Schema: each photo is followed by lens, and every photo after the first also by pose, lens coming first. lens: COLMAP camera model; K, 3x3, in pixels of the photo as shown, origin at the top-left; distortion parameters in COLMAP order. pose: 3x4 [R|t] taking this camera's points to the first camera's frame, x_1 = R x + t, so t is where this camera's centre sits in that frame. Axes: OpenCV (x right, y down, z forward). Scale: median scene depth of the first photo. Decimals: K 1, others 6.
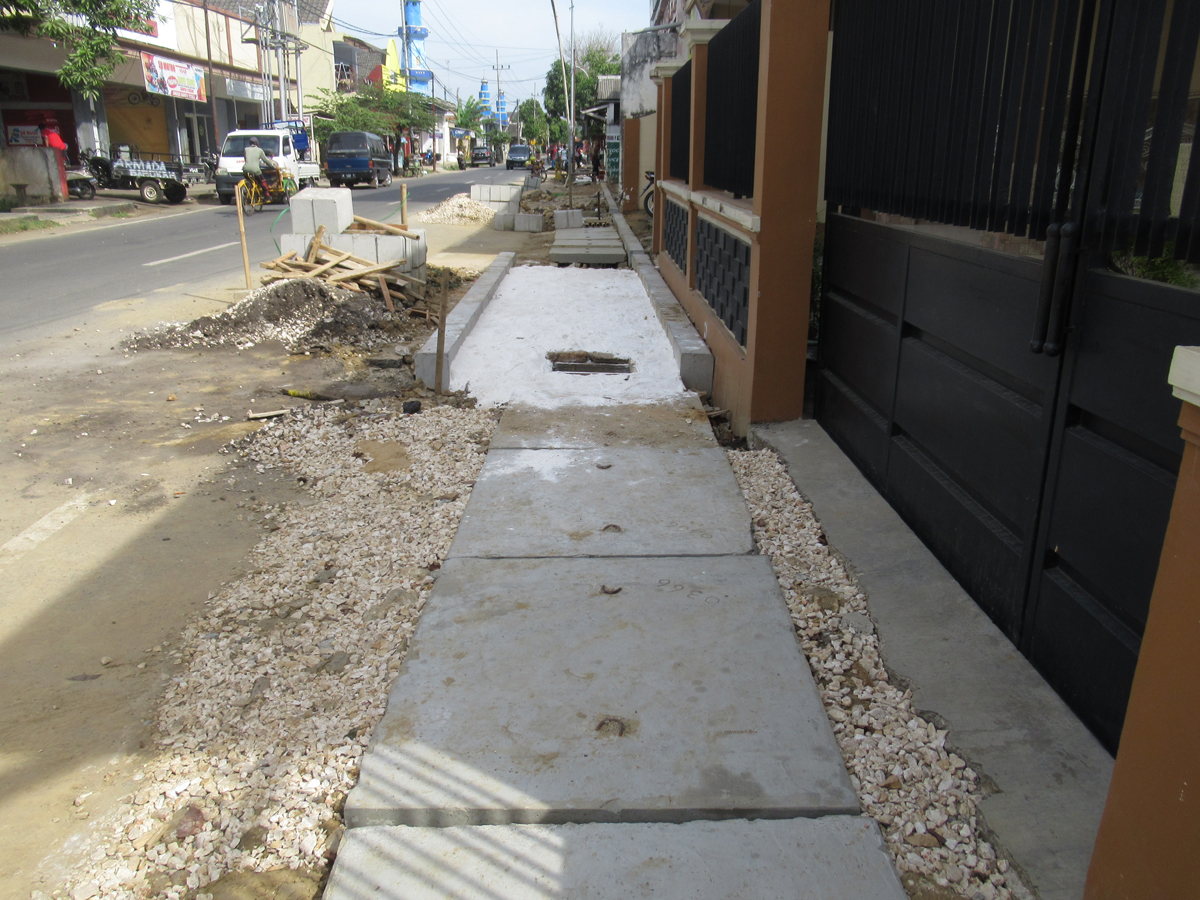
lens RADIAL K [[943.2, 0, 600.0], [0, 943.2, 450.0], [0, 0, 1]] dist [0.003786, 0.000569]
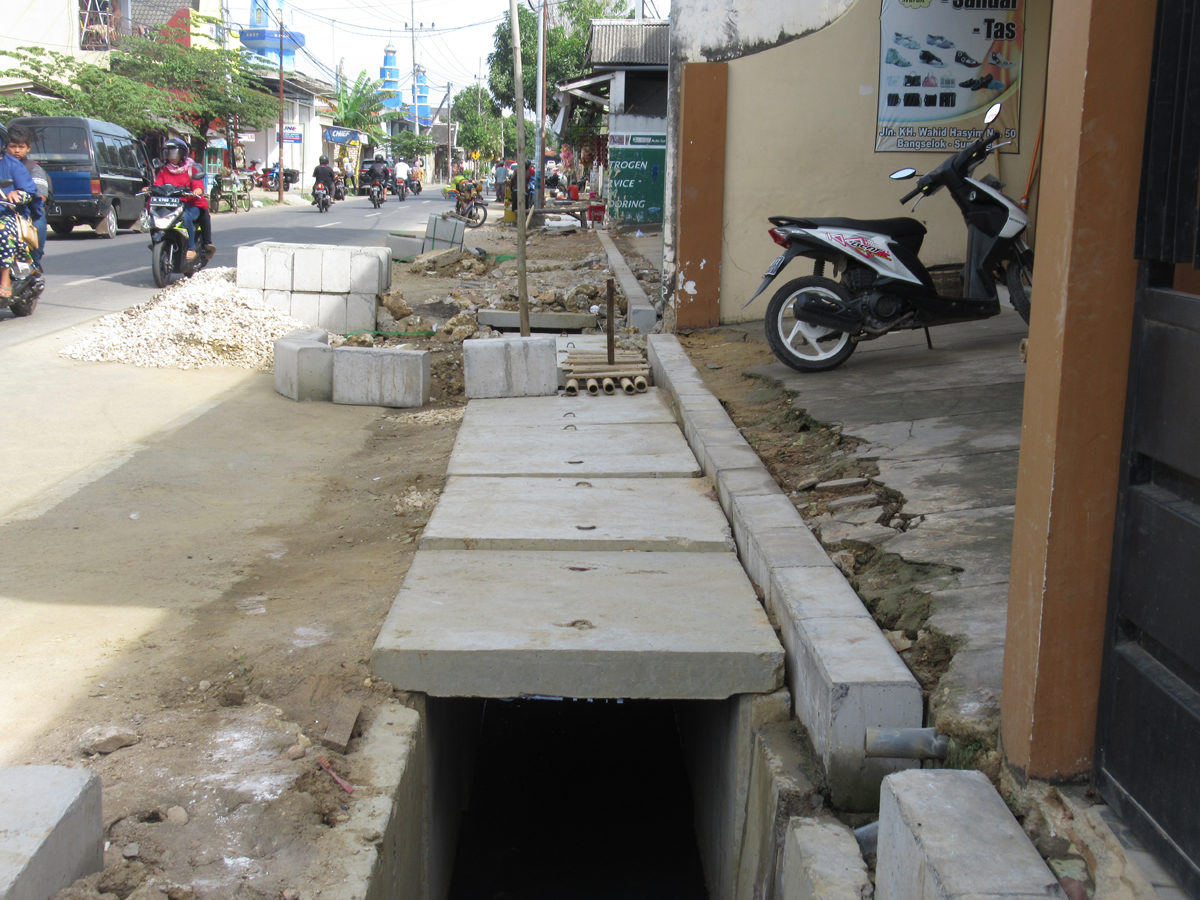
lens RADIAL K [[1378.5, 0, 600.0], [0, 1378.5, 450.0], [0, 0, 1]] dist [0.010656, 0.022435]
pose [[0.999878, 0.008594, 0.013017, -0.005664], [-0.007117, 0.993961, -0.109501, -0.092395], [-0.013880, 0.109395, 0.993901, 0.305955]]
